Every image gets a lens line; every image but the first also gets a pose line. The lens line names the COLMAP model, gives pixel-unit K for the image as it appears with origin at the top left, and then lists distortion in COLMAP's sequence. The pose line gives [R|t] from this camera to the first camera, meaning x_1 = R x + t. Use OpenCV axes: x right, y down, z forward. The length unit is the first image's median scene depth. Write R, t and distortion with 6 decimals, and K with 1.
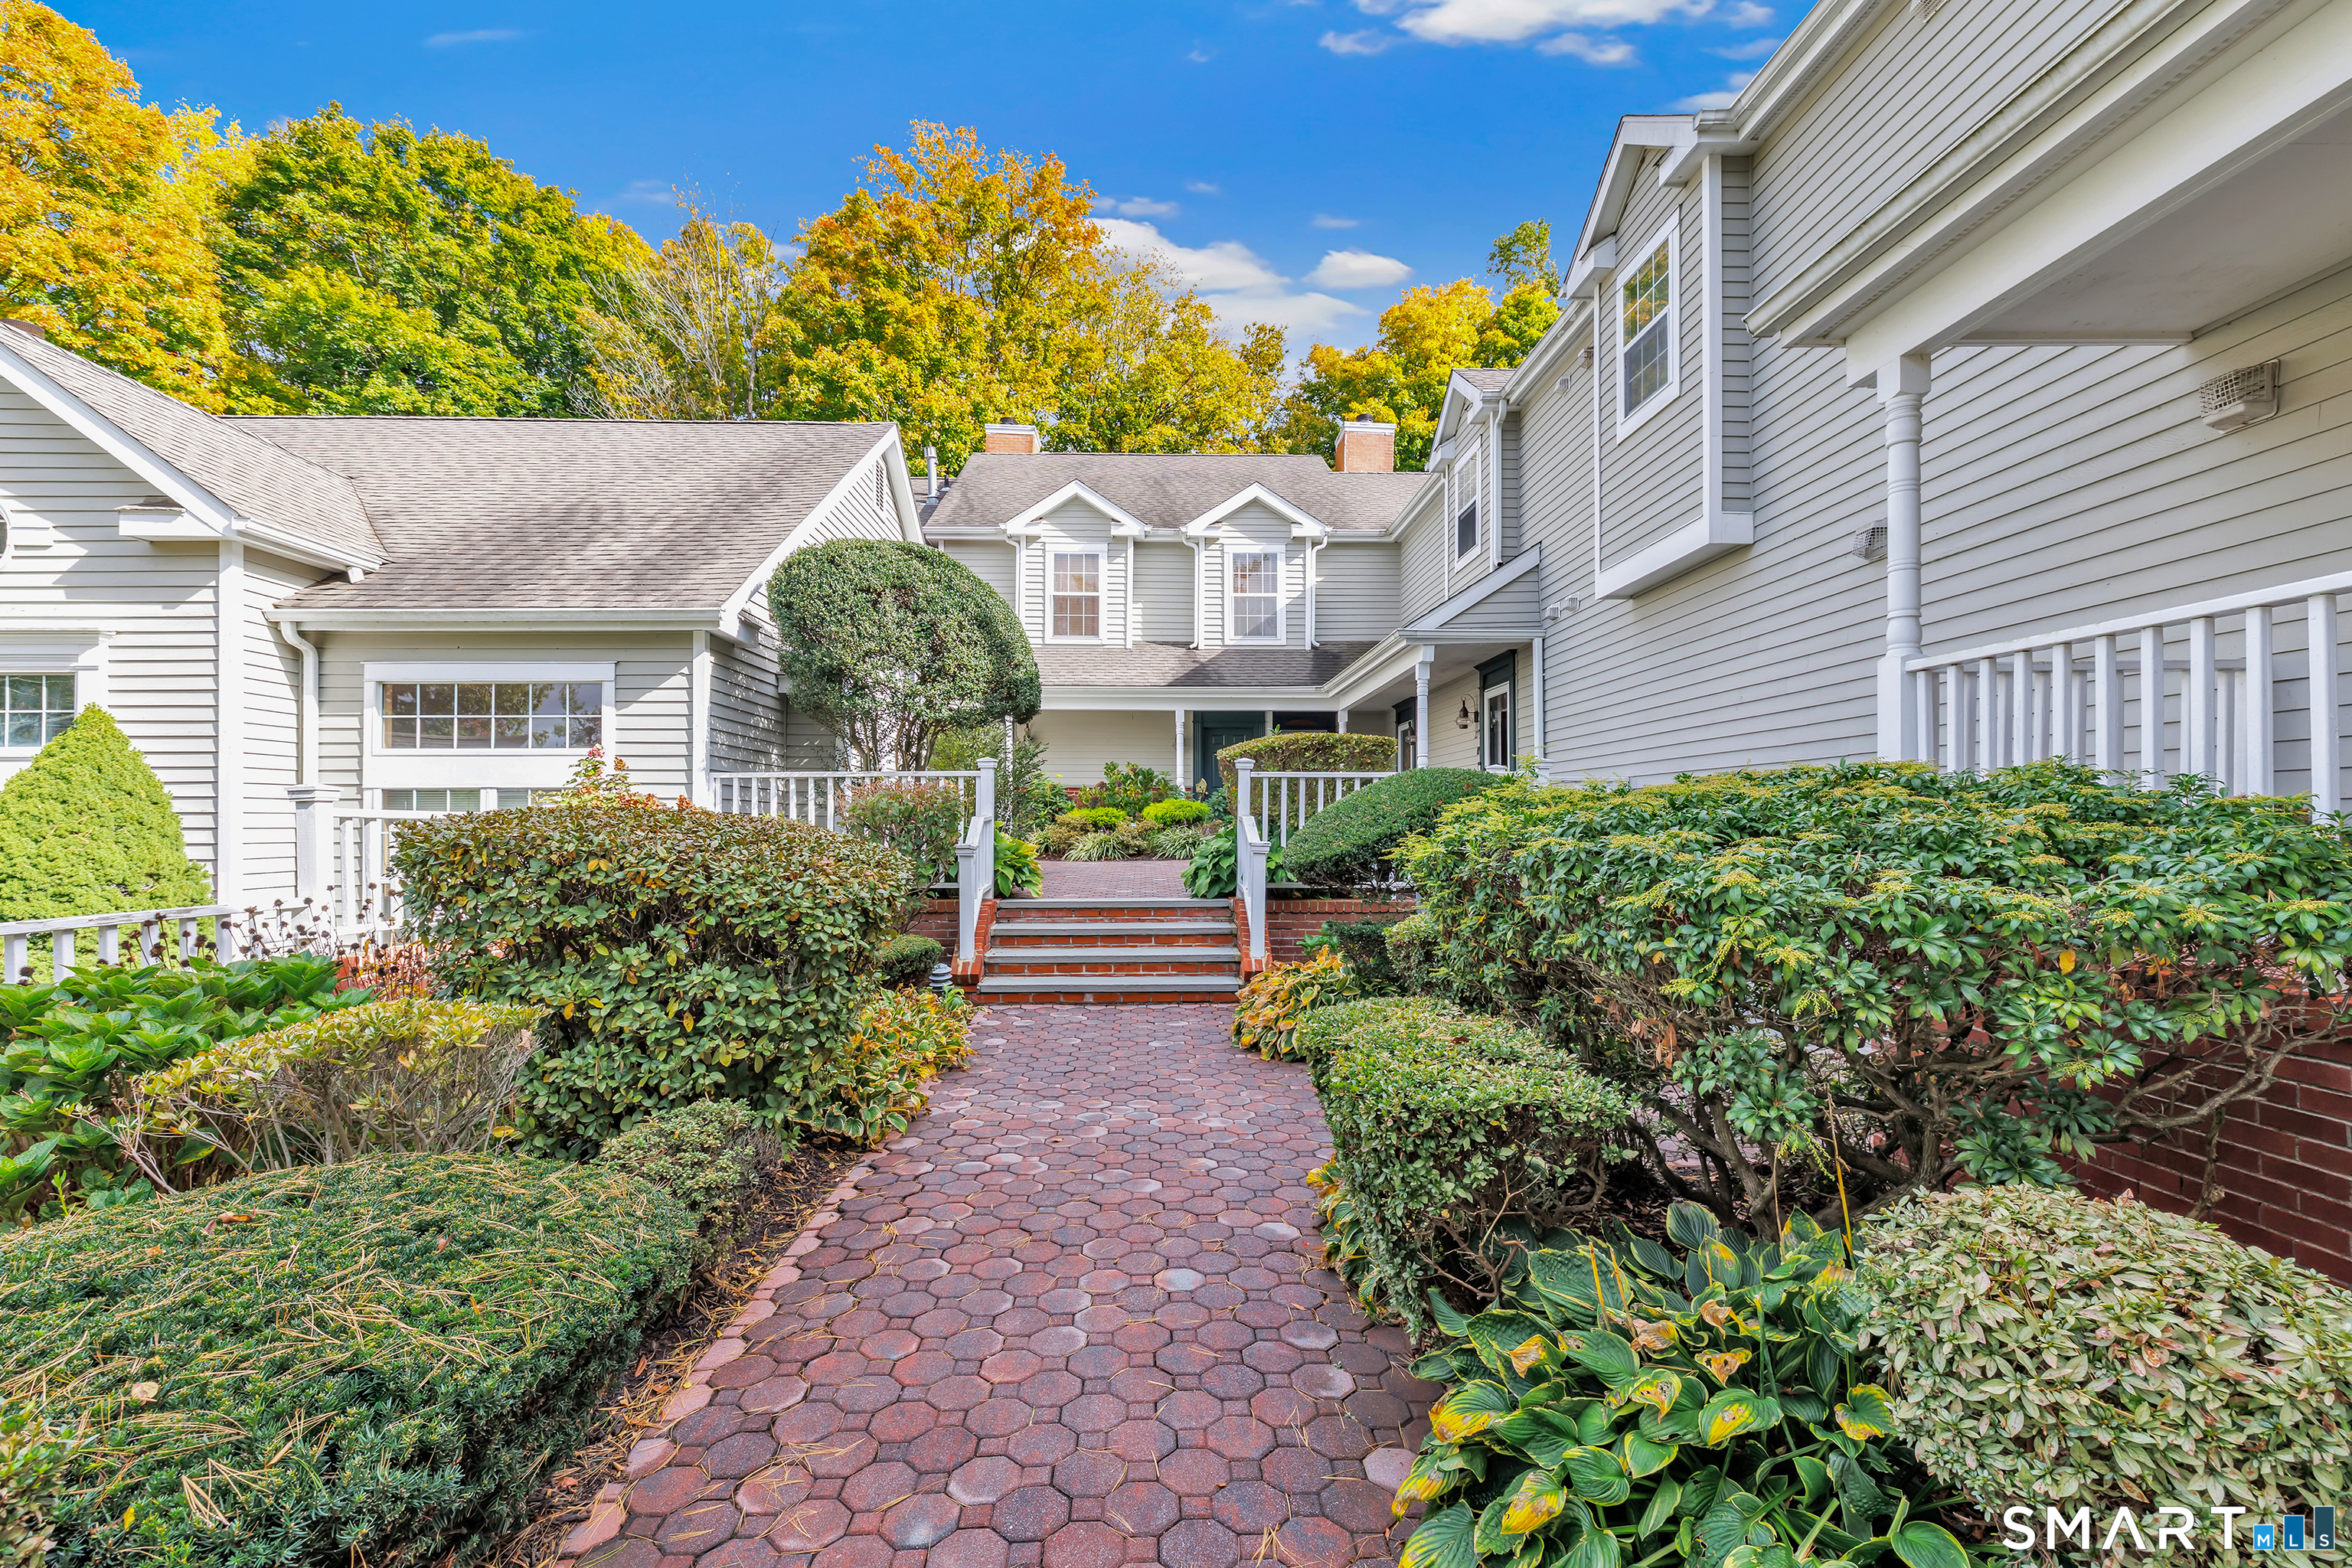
lens RADIAL K [[1047.4, 0, 1176.0], [0, 1047.4, 784.0], [0, 0, 1]] dist [0.000968, 0.001030]
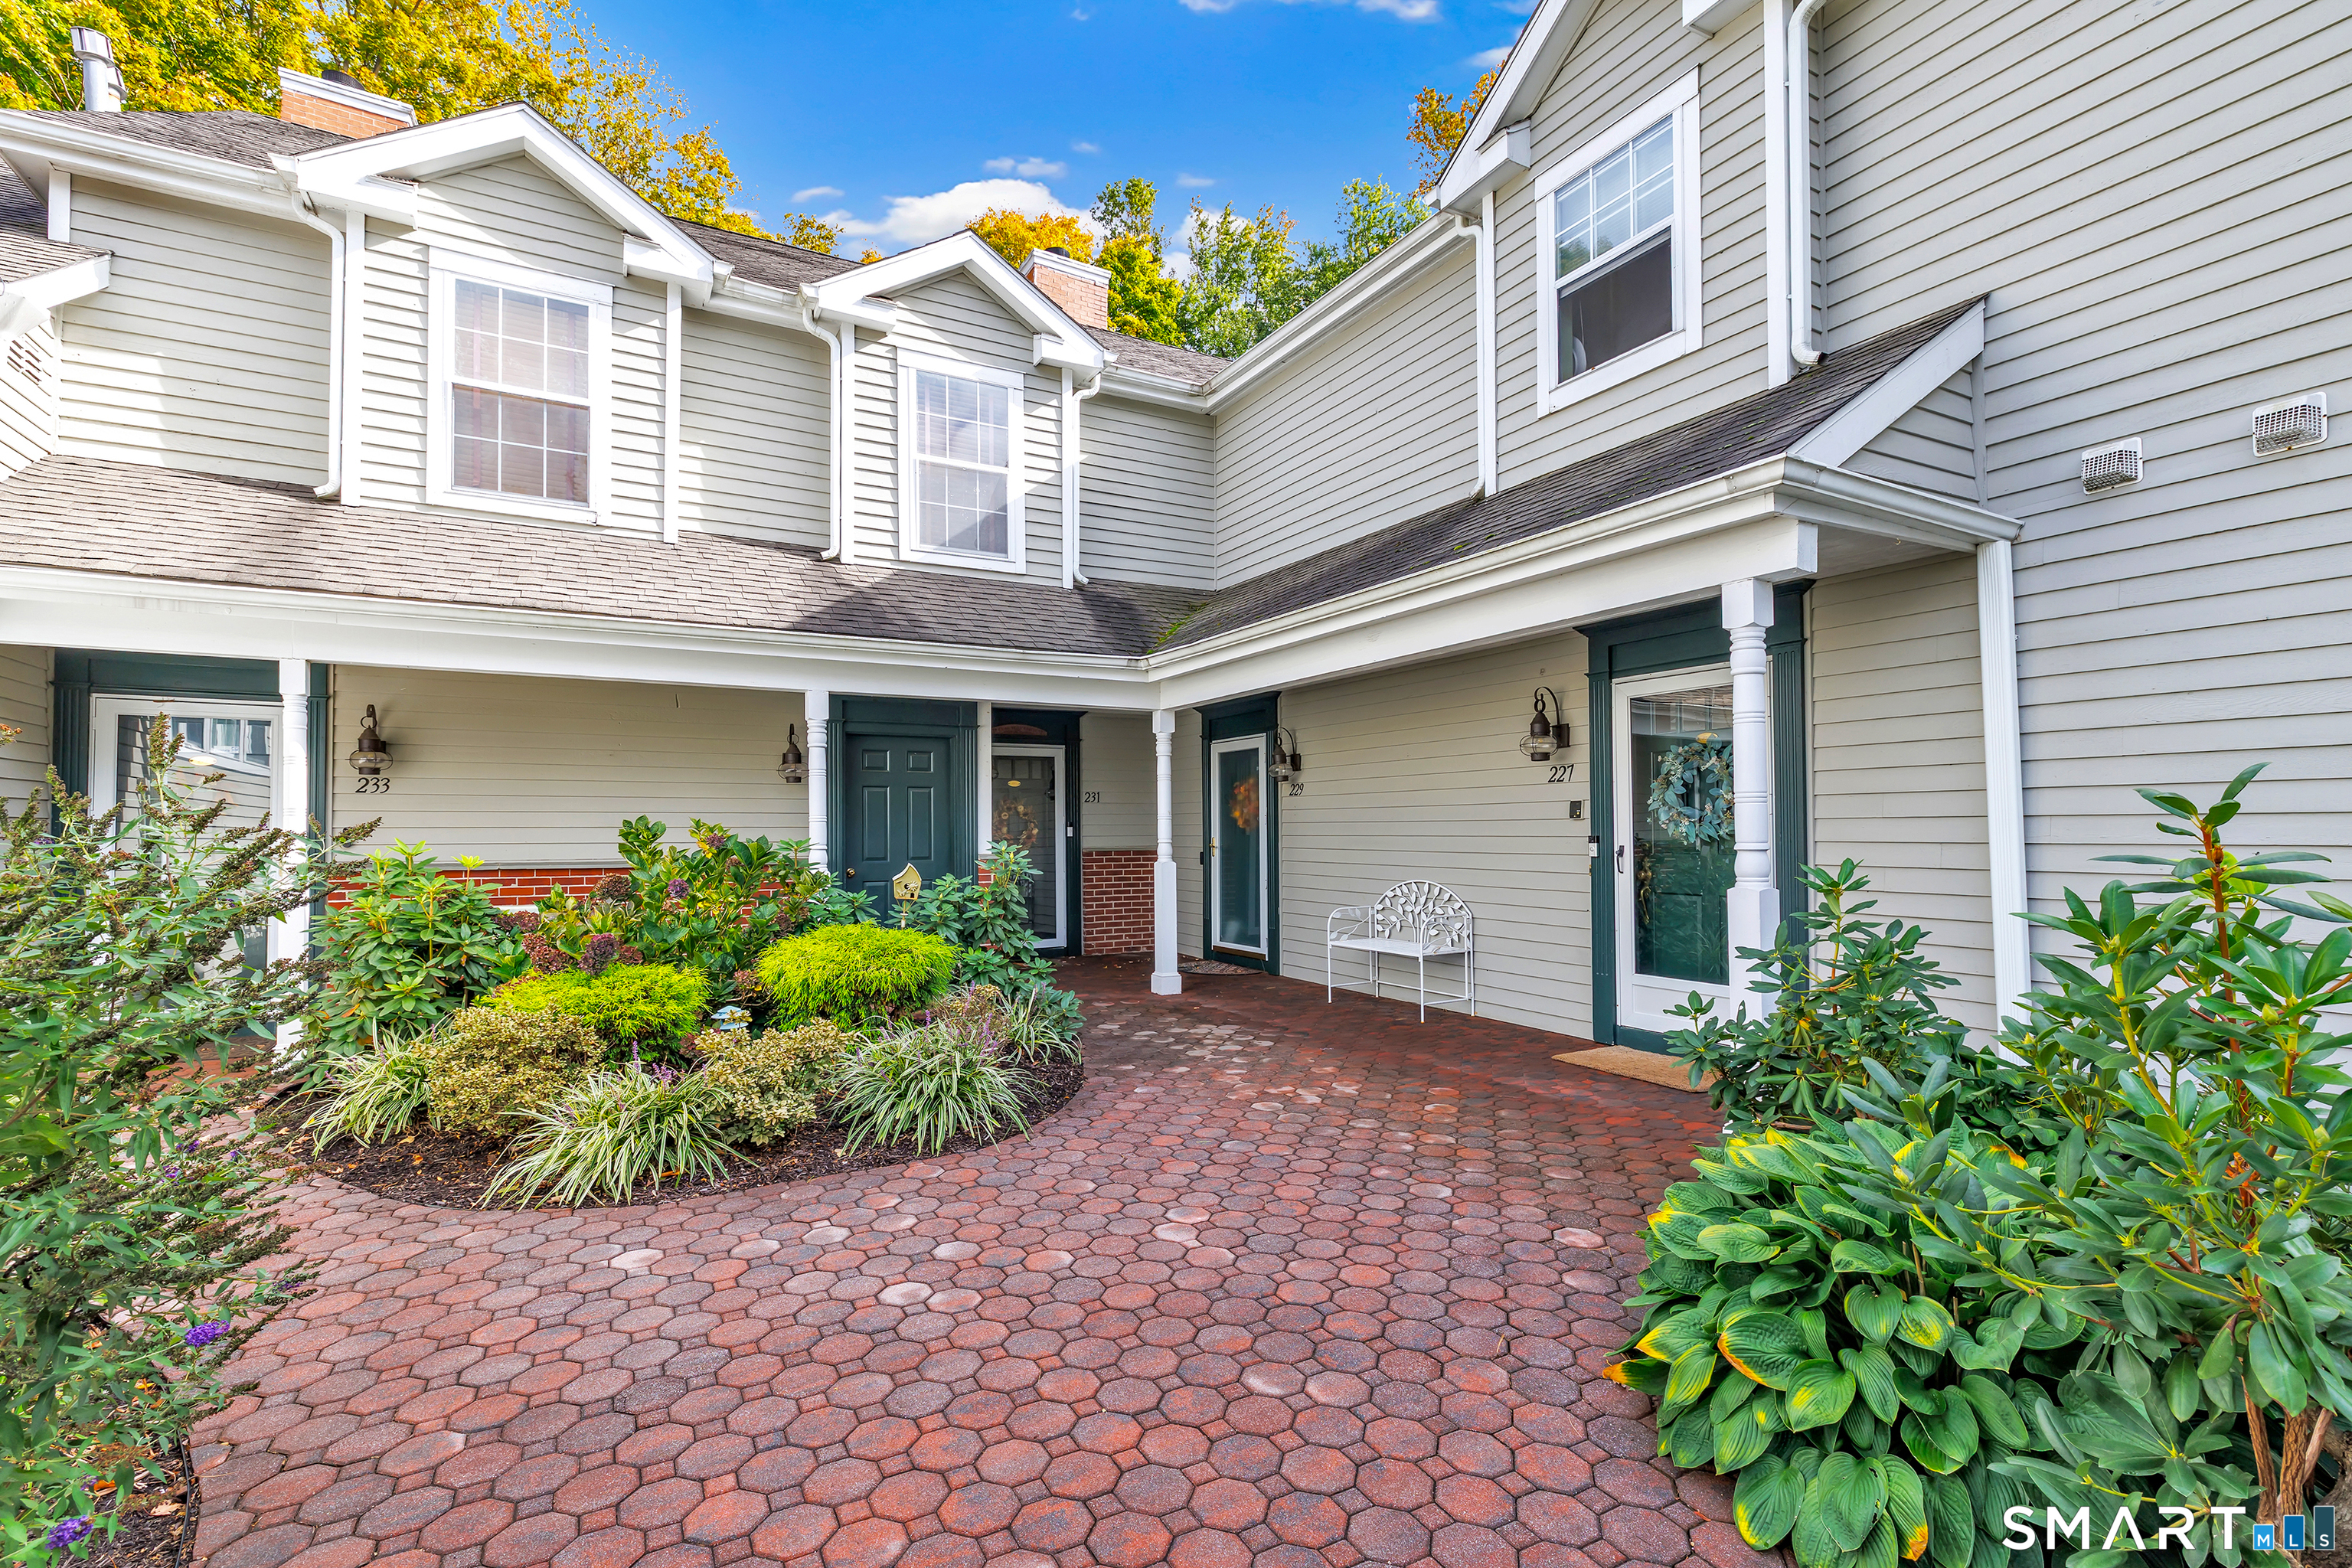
lens RADIAL K [[996.0, 0, 1184.3], [0, 996.0, 809.5], [0, 0, 1]] dist [0.000802, 0.000059]
pose [[0.875499, -0.001404, 0.483219, -0.058747], [-0.010434, 0.999708, 0.021808, -0.031654], [-0.483108, -0.024135, 0.875228, 0.542846]]
